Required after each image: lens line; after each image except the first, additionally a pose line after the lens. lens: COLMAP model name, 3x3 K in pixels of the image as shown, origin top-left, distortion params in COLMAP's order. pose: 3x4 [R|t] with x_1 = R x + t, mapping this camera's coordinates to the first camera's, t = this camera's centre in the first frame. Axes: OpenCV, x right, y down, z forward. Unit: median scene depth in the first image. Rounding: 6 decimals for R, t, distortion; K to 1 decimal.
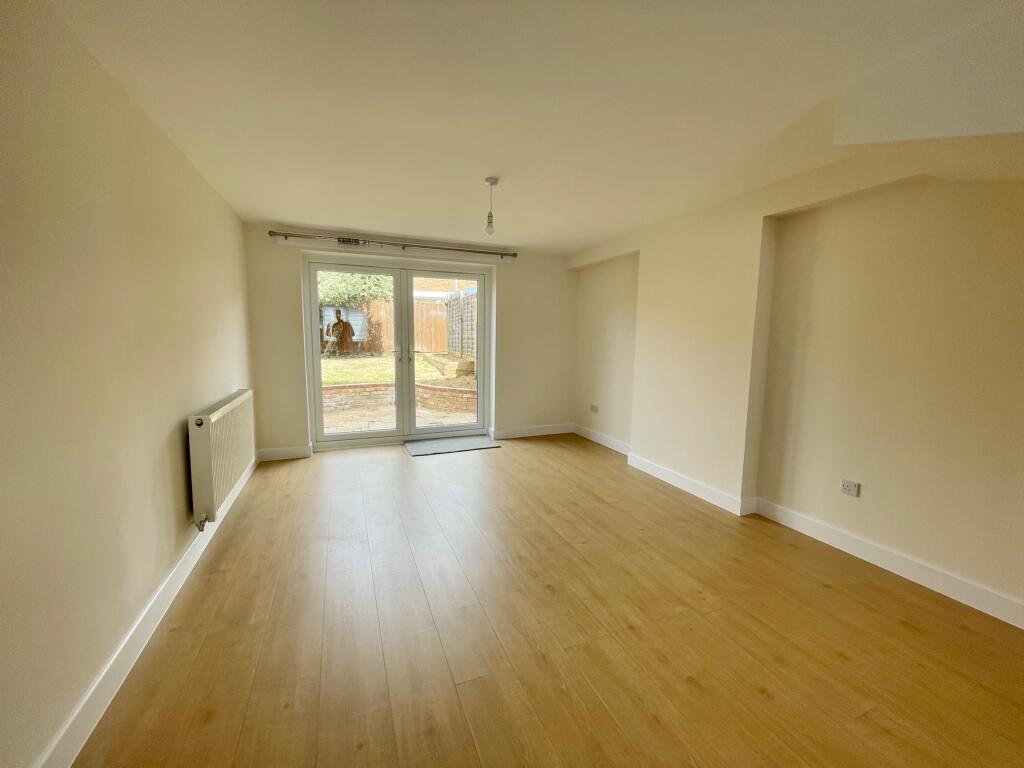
lens RADIAL K [[414.4, 0, 513.8], [0, 414.4, 381.5], [0, 0, 1]] dist [-0.010436, 0.000393]
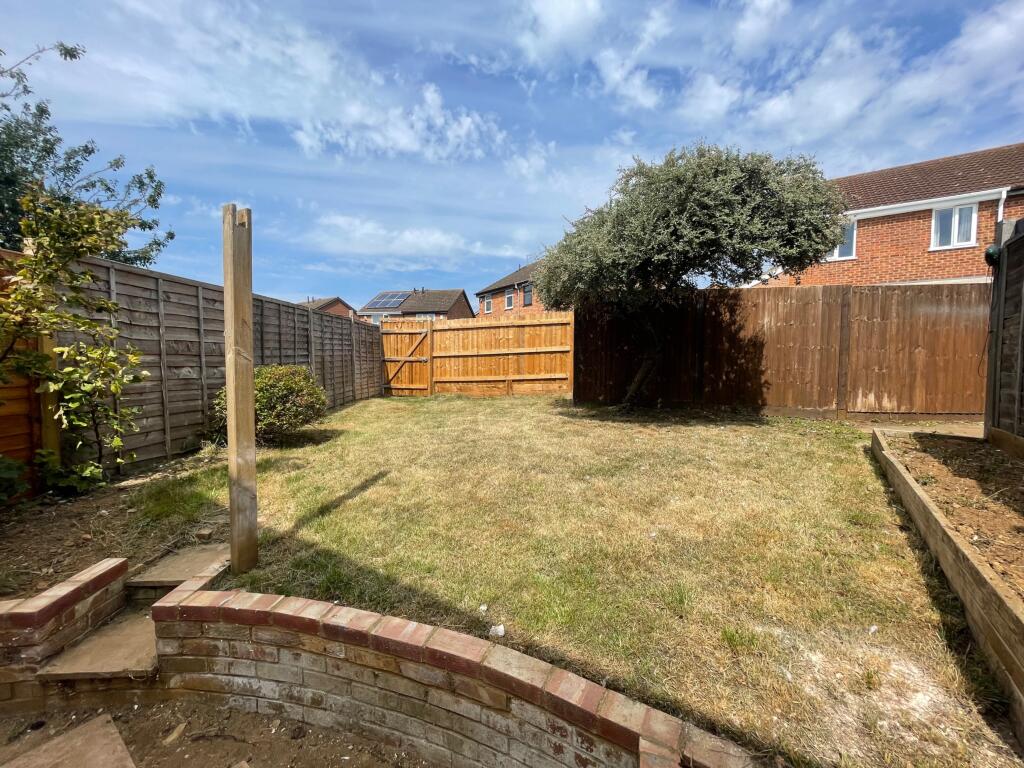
lens RADIAL K [[414.4, 0, 515.4], [0, 414.4, 381.0], [0, 0, 1]] dist [-0.010436, 0.000393]
pose [[0.562640, 0.031955, -0.826084, -0.104009], [-0.091636, 0.995506, -0.023905, -0.064861], [0.821608, 0.089149, 0.563039, 0.542267]]
